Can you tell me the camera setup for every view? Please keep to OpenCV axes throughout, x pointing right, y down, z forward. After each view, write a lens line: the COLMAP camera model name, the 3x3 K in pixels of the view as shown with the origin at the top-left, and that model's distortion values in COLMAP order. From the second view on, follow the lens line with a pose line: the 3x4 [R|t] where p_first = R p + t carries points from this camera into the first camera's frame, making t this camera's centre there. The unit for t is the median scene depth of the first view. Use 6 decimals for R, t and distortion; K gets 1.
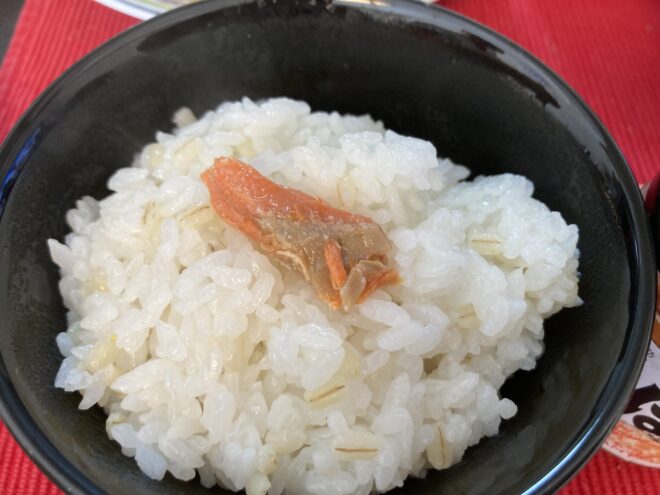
lens RADIAL K [[595.7, 0, 330.0], [0, 595.7, 247.5], [0, 0, 1]] dist [0.004247, 0.007951]
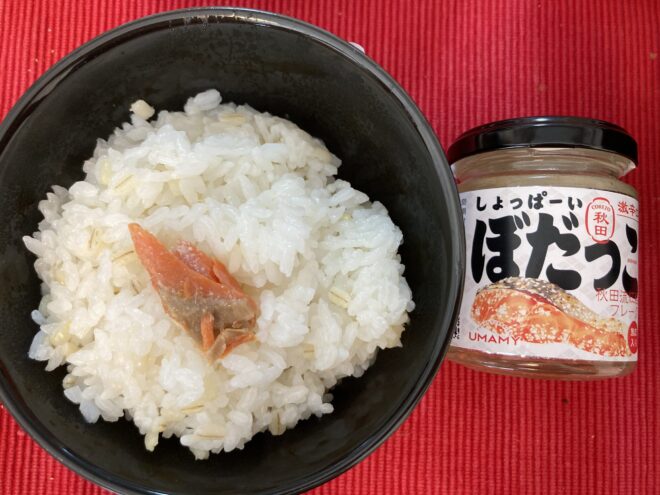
lens RADIAL K [[595.7, 0, 330.0], [0, 595.7, 247.5], [0, 0, 1]] dist [0.004247, 0.007951]
pose [[0.985298, 0.168923, -0.025559, 0.287778], [-0.141135, 0.889096, 0.435418, -0.778697], [0.096276, -0.425409, 0.899866, -0.184520]]
